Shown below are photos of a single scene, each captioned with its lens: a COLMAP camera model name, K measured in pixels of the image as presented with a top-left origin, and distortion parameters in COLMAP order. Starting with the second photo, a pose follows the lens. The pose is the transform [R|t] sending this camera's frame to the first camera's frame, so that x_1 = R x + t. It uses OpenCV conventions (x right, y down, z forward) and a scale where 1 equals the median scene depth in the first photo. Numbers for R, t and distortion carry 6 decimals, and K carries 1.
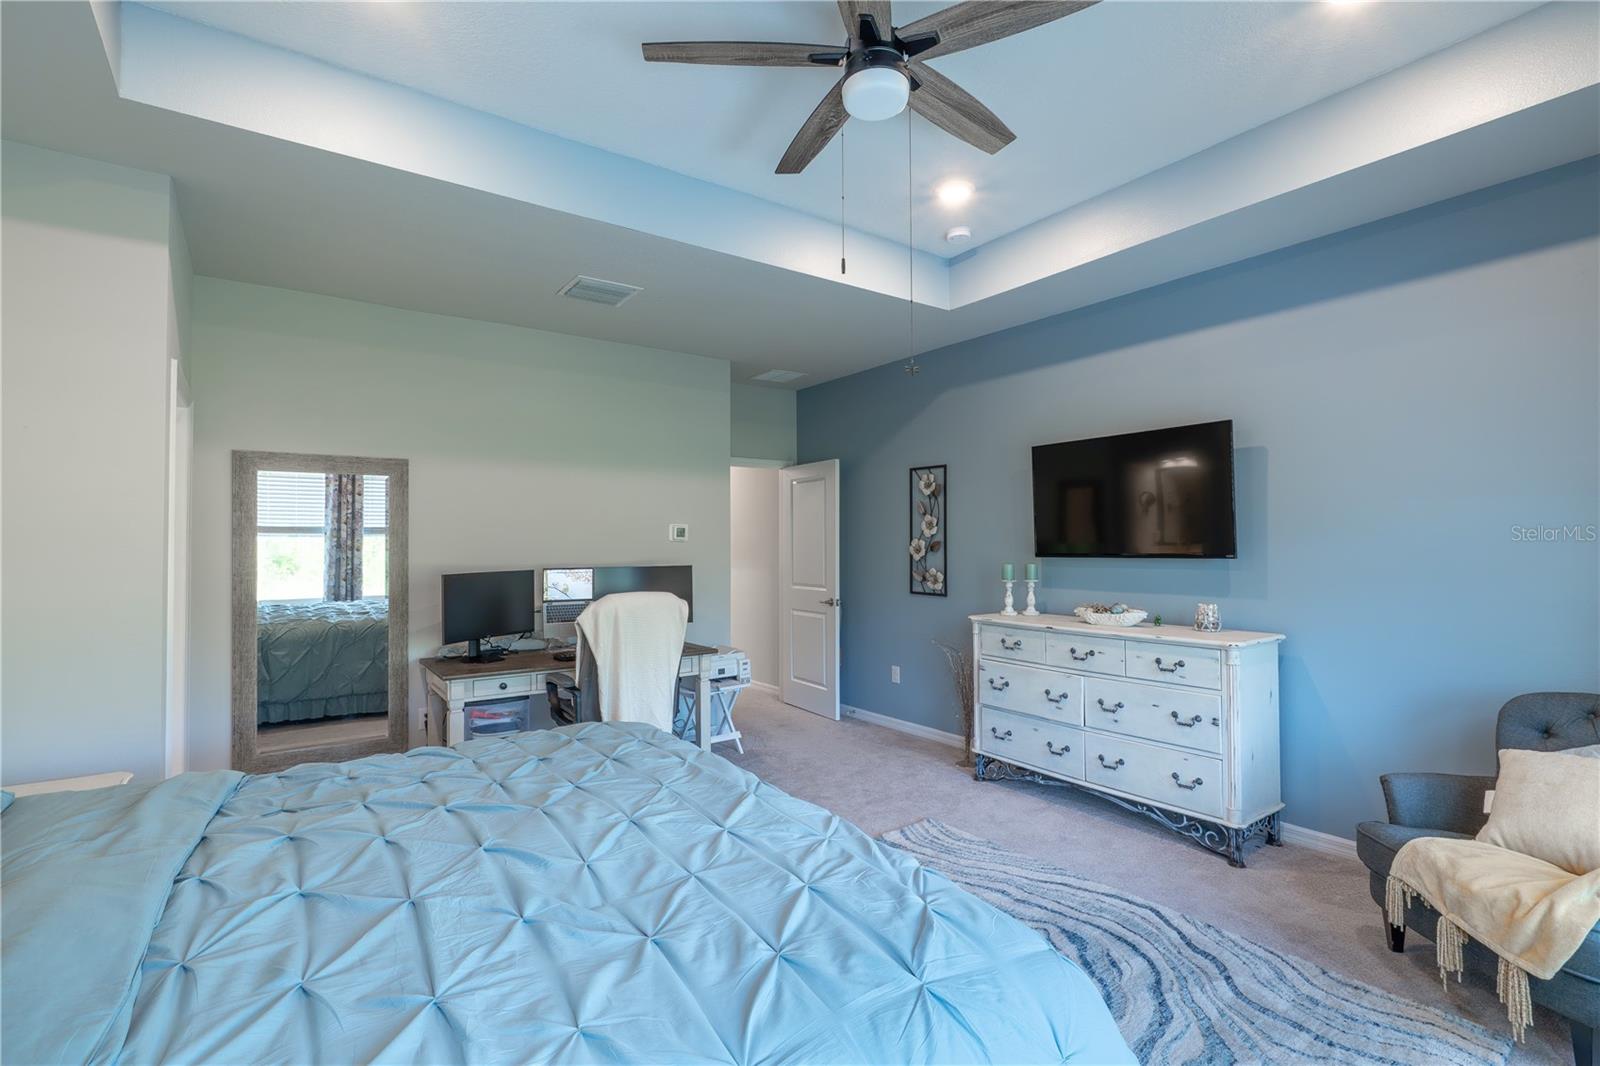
lens RADIAL K [[738.3, 0, 795.1], [0, 738.3, 531.9], [0, 0, 1]] dist [-0.006511, 0.001308]
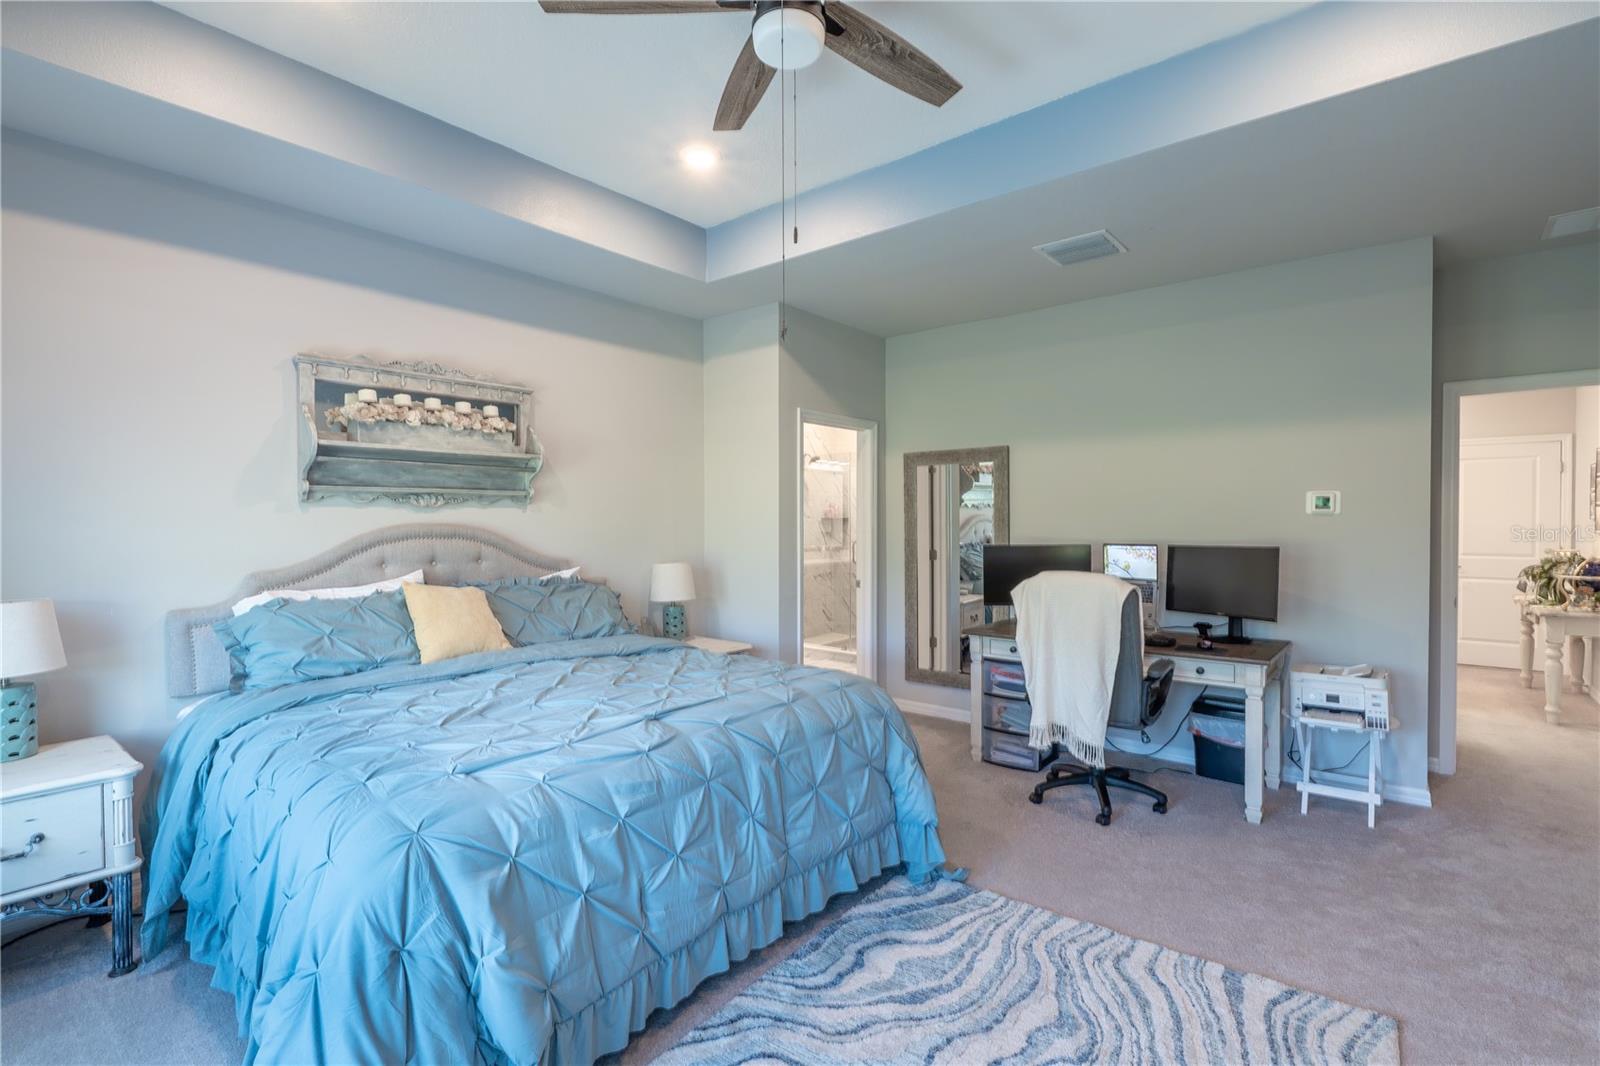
lens RADIAL K [[738.3, 0, 804.7], [0, 738.3, 528.5], [0, 0, 1]] dist [-0.006511, 0.001308]
pose [[0.266128, 0.015016, -0.963821, 0.554686], [0.021379, 0.999541, 0.021476, 0.000021], [0.963700, -0.026321, 0.265685, 0.412202]]
